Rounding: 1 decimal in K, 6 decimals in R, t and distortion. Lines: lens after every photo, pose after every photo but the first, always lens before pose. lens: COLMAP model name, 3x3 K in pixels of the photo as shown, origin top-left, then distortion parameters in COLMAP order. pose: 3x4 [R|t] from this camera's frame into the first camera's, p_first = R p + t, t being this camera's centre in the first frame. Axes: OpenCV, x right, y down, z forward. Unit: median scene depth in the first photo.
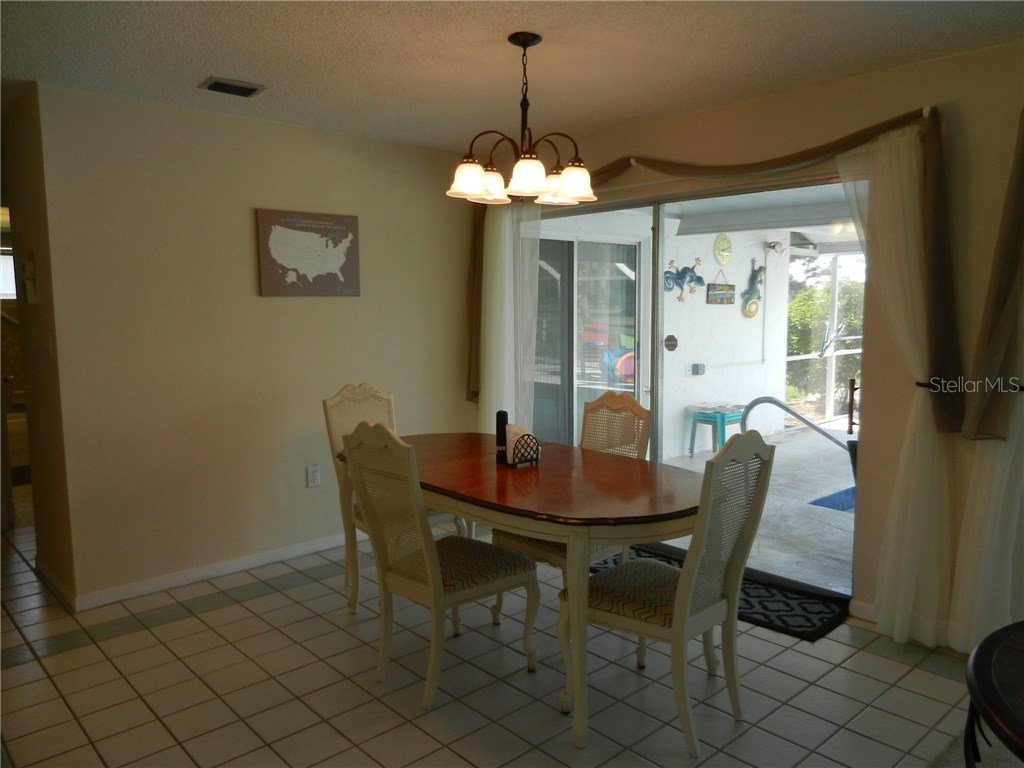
lens RADIAL K [[759.8, 0, 512.6], [0, 759.8, 380.3], [0, 0, 1]] dist [0.005939, -0.001556]
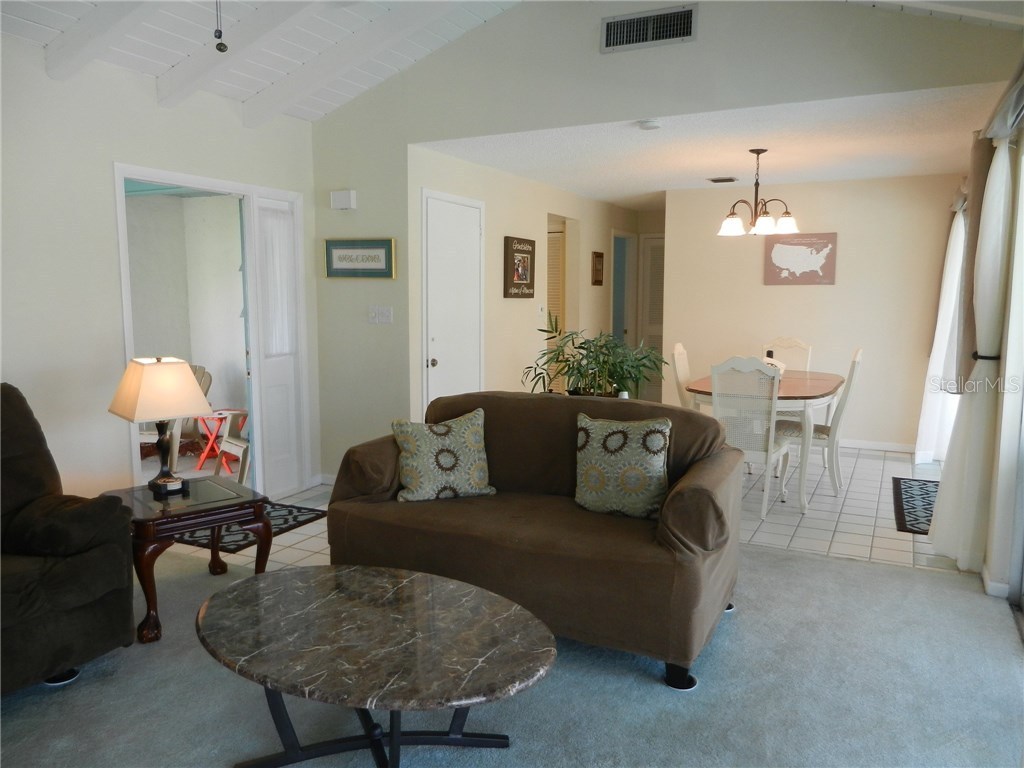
lens RADIAL K [[759.8, 0, 510.2], [0, 759.8, 388.5], [0, 0, 1]] dist [0.005939, -0.001556]
pose [[0.340867, 0.126820, -0.931518, 1.092128], [-0.096668, 0.990335, 0.099455, 0.007481], [0.935128, 0.056147, 0.349832, -0.142912]]
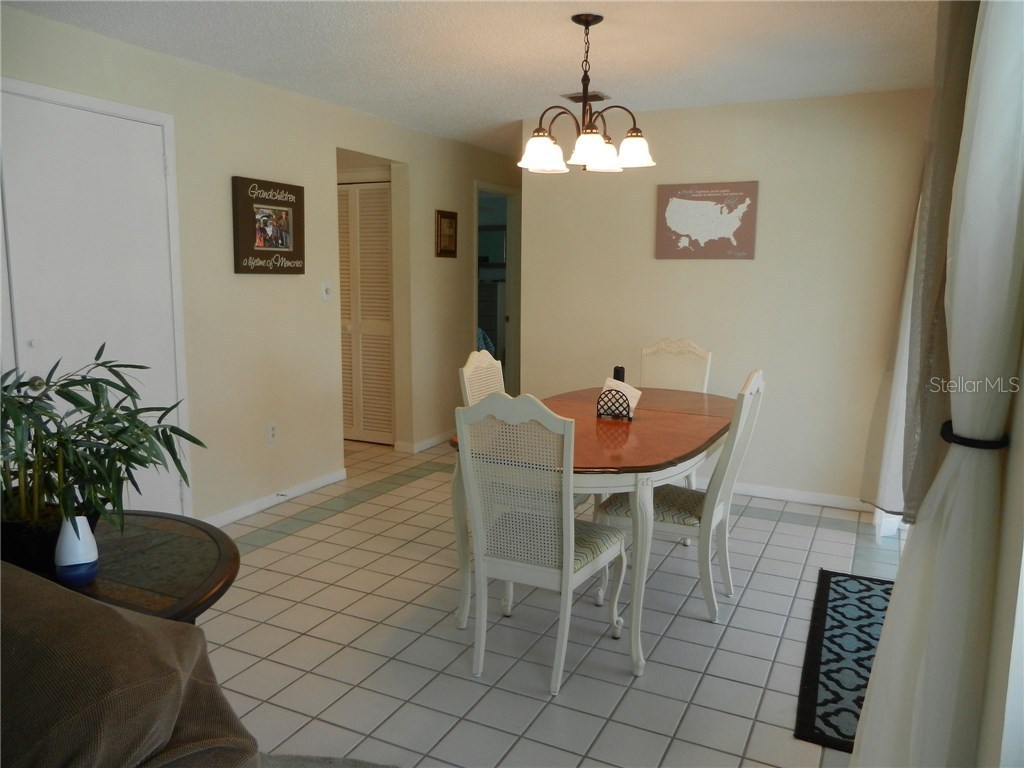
lens RADIAL K [[759.8, 0, 514.0], [0, 759.8, 385.4], [0, 0, 1]] dist [0.005939, -0.001556]
pose [[0.354119, 0.157411, -0.921858, 0.699516], [-0.107757, 0.986035, 0.126977, -0.040575], [0.928972, 0.054371, 0.366136, 0.351353]]
